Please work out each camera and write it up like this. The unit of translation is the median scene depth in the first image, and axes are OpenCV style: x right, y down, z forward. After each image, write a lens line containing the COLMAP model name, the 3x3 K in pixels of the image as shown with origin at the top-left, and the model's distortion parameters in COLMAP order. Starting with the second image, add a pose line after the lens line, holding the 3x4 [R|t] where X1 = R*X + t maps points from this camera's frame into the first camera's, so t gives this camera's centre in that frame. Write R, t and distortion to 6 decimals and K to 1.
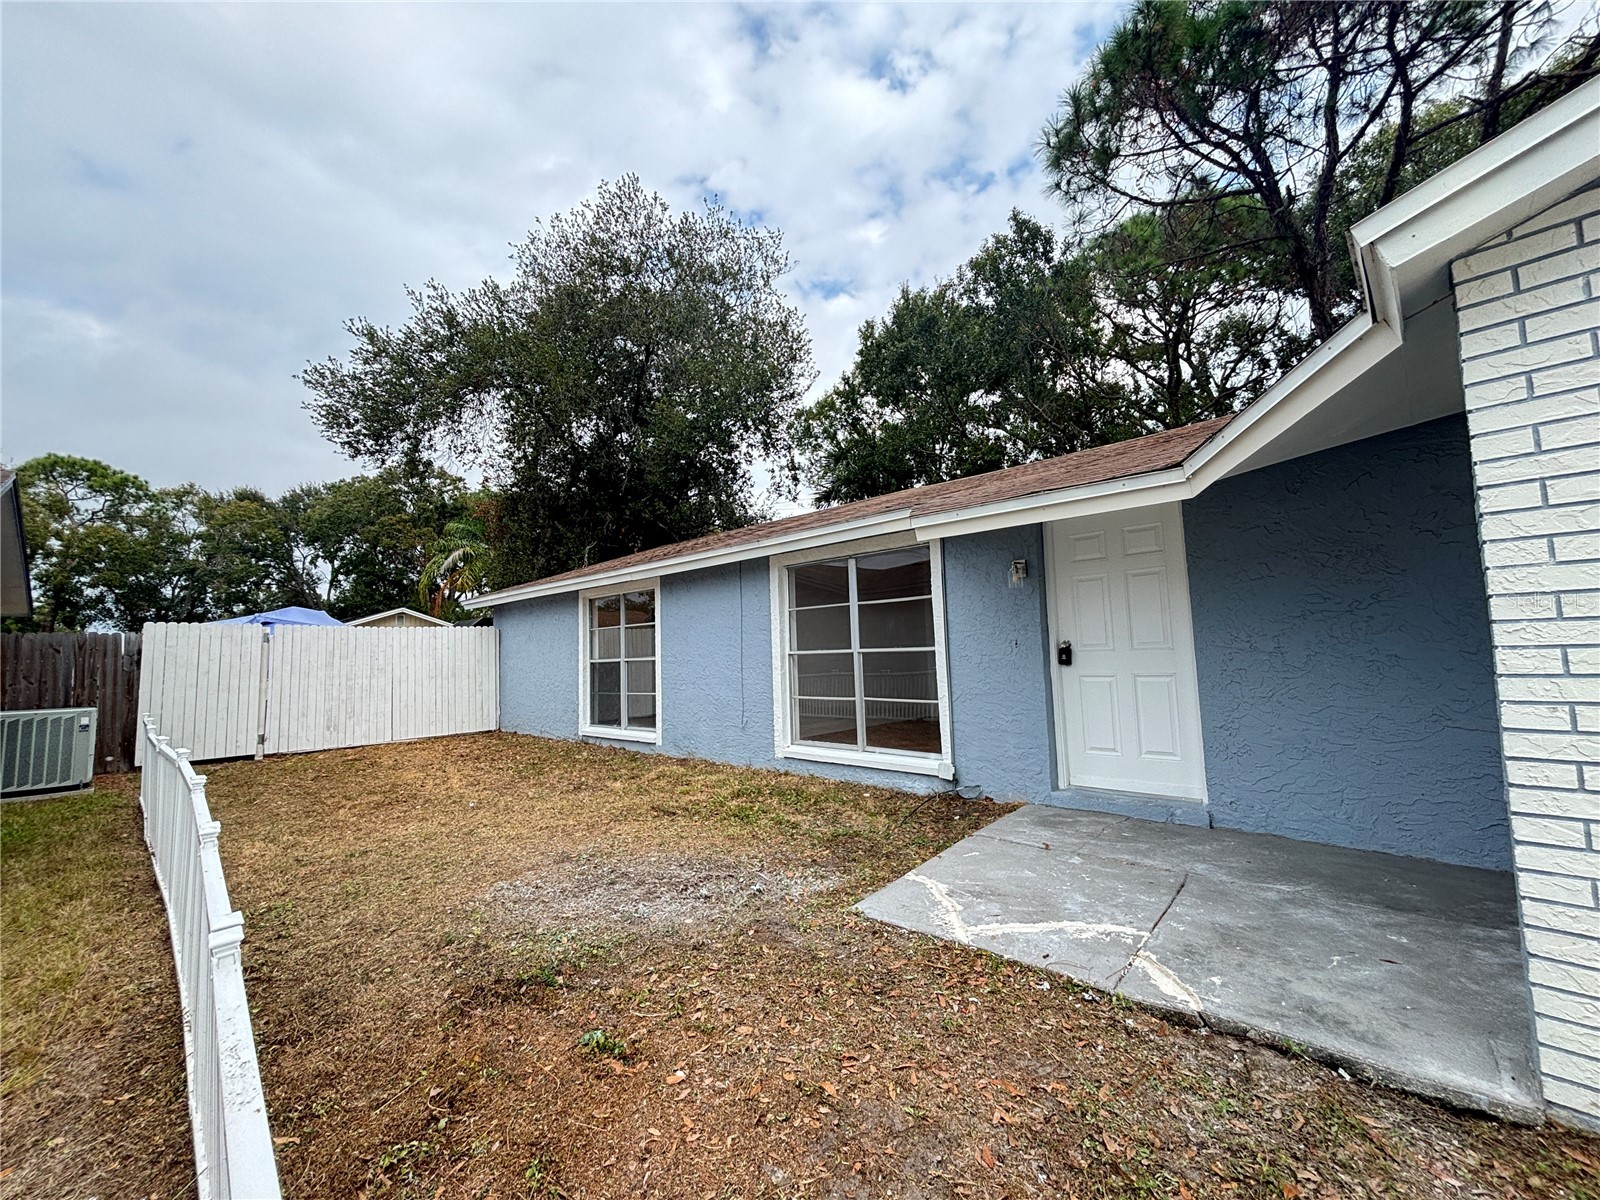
lens RADIAL K [[645.7, 0, 798.4], [0, 645.7, 596.7], [0, 0, 1]] dist [0.003575, -0.000833]
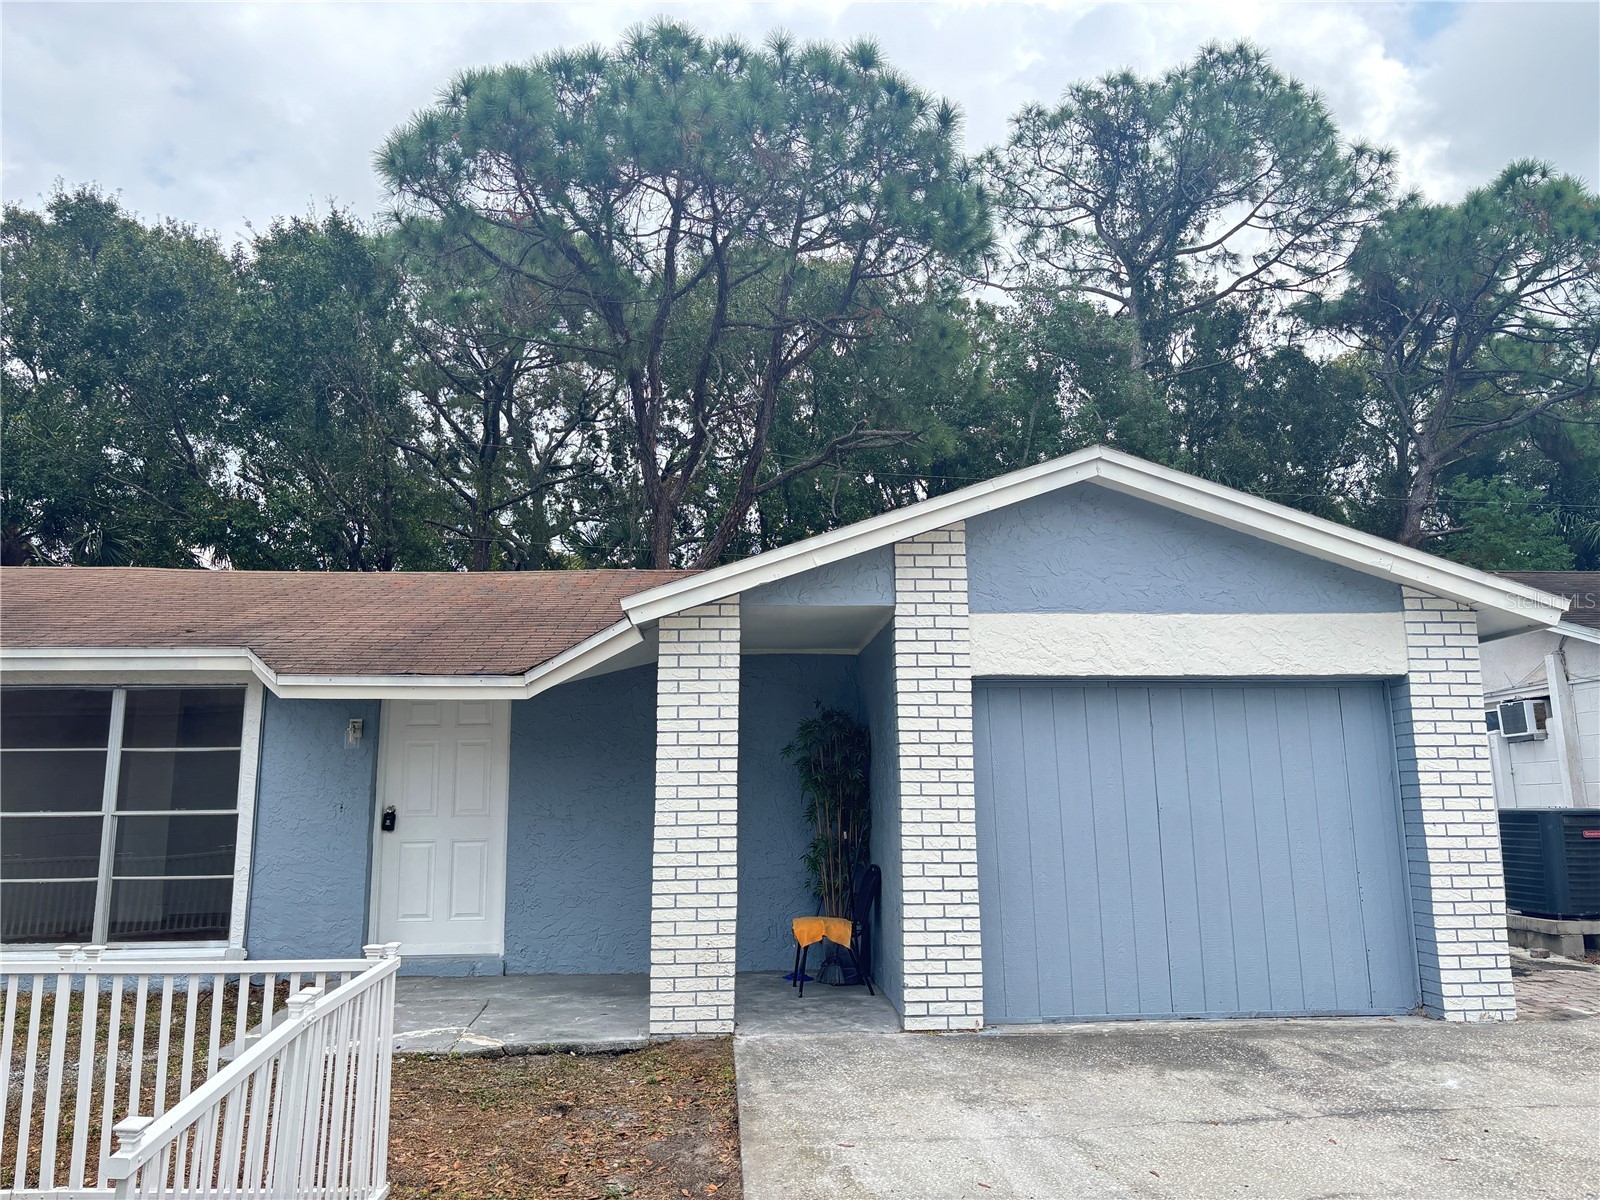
lens RADIAL K [[1223.3, 0, 800.4], [0, 1223.3, 608.2], [0, 0, 1]] dist [0.043315, -0.041980]
pose [[0.684766, 0.144099, 0.714375, -0.372755], [-0.074638, 0.988969, -0.127944, -0.024805], [-0.724931, 0.034293, 0.687967, -0.514183]]
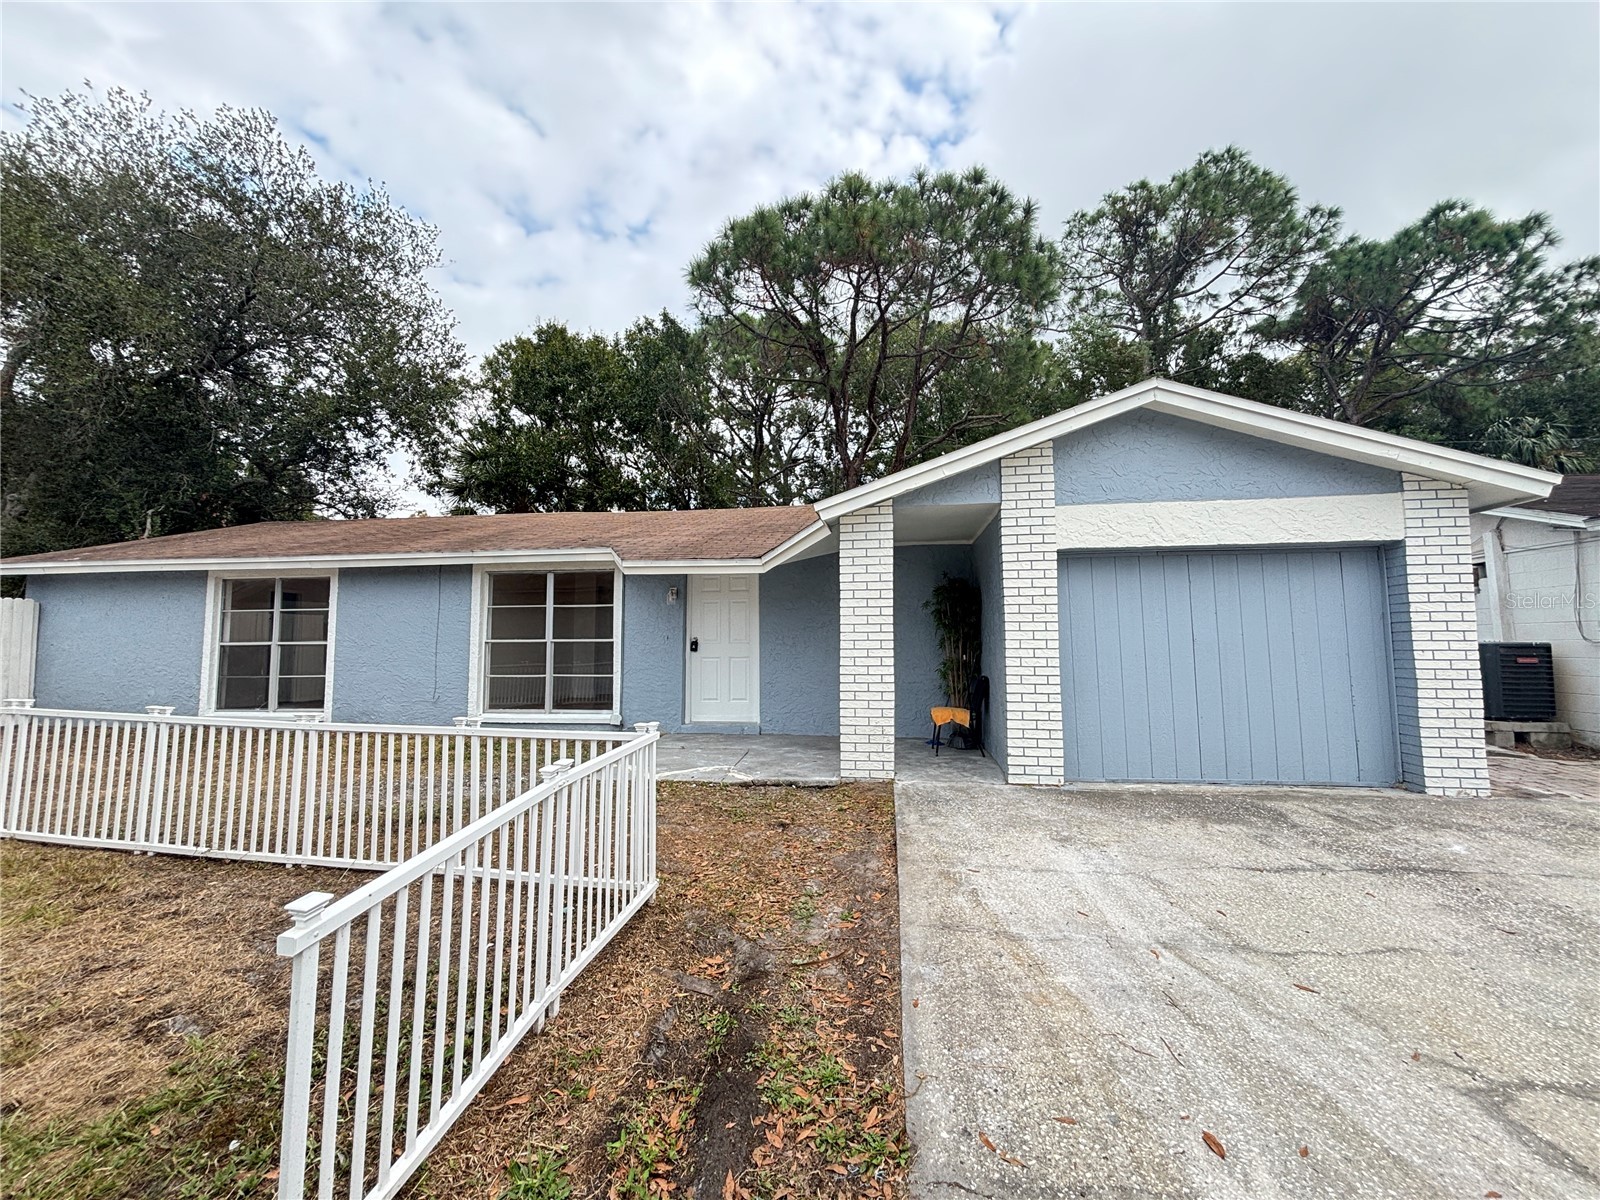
lens RADIAL K [[645.7, 0, 794.6], [0, 645.7, 611.4], [0, 0, 1]] dist [0.003575, -0.000833]
pose [[0.820973, 0.061296, 0.567667, -0.237389], [-0.071809, 0.997411, -0.003847, -0.009212], [-0.566433, -0.037605, 0.823250, -0.380589]]
